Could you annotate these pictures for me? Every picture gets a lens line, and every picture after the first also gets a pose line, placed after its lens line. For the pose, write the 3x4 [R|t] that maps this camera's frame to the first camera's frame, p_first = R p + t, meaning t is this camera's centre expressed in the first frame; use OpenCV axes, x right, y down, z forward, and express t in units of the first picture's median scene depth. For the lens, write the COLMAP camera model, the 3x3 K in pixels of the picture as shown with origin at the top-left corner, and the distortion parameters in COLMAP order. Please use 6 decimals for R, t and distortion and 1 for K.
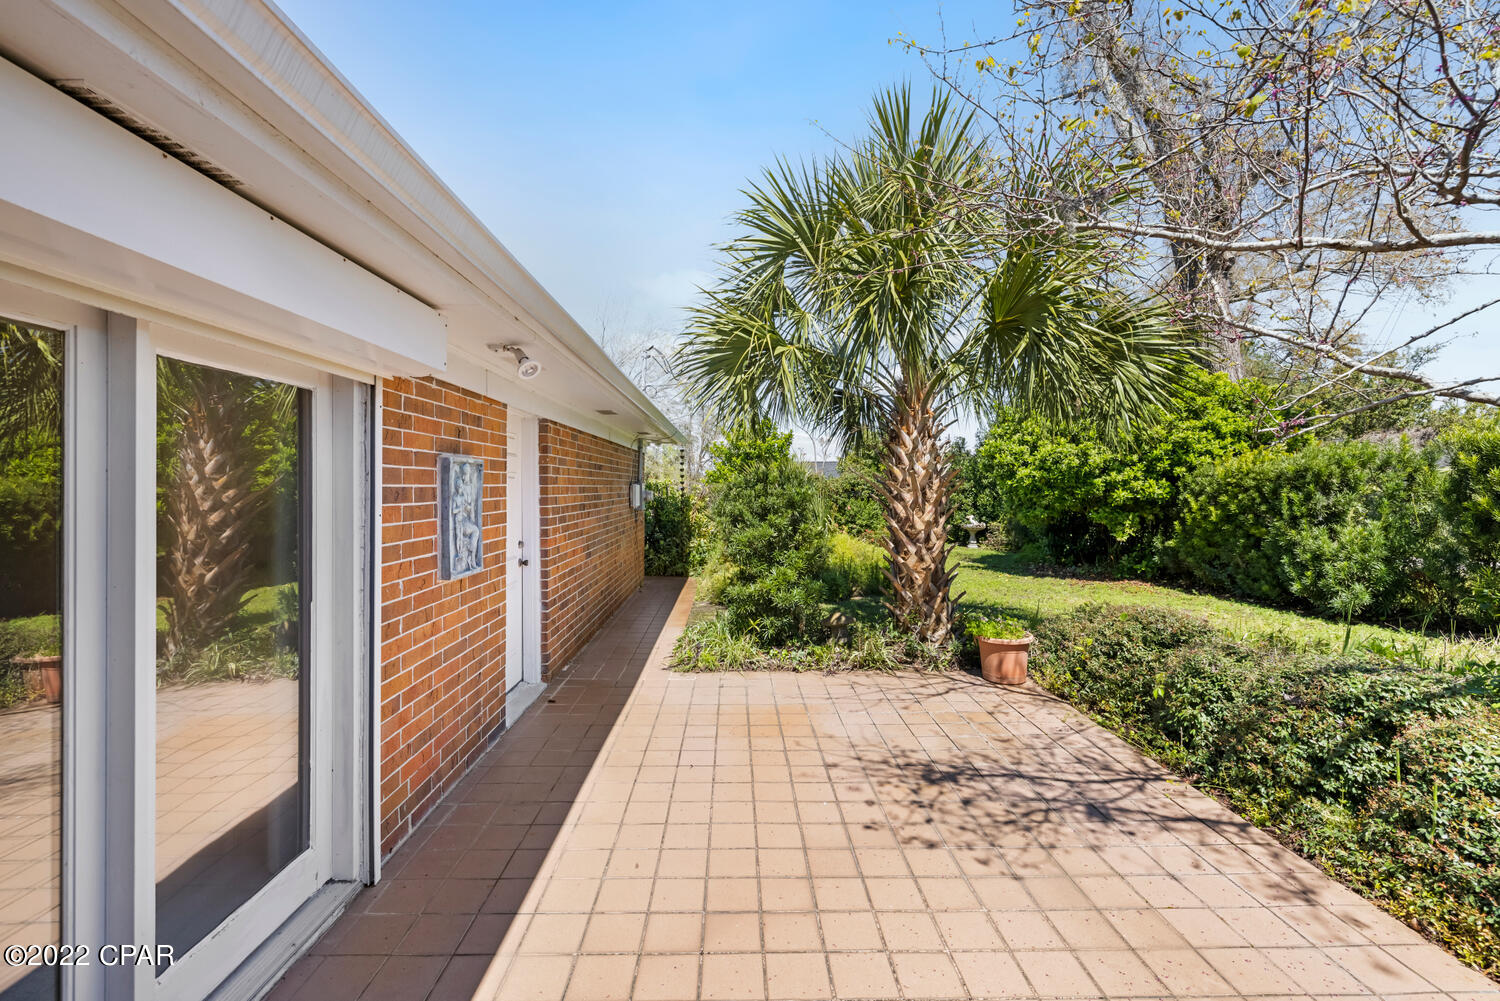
lens RADIAL K [[630.1, 0, 750.8], [0, 630.1, 490.3], [0, 0, 1]] dist [-0.003041, 0.000443]
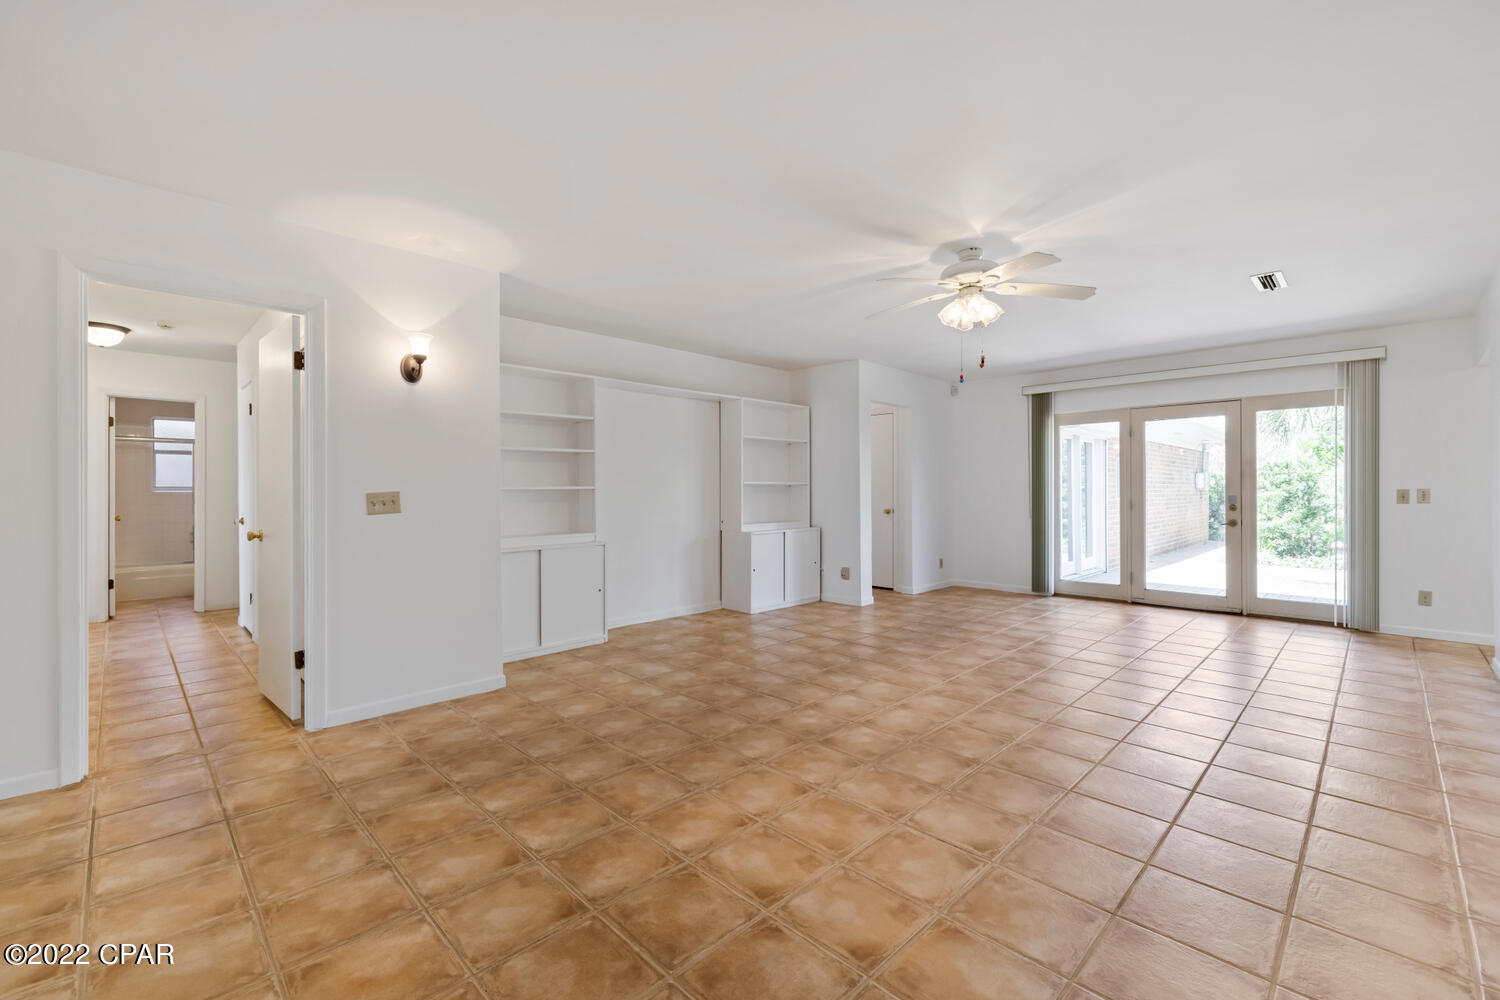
lens RADIAL K [[630.1, 0, 752.1], [0, 630.1, 493.0], [0, 0, 1]] dist [-0.003041, 0.000443]
pose [[0.689499, 0.007729, -0.724245, 0.224093], [-0.007013, 0.999967, 0.003995, 0.051193], [0.724253, 0.002324, 0.689531, -1.087434]]
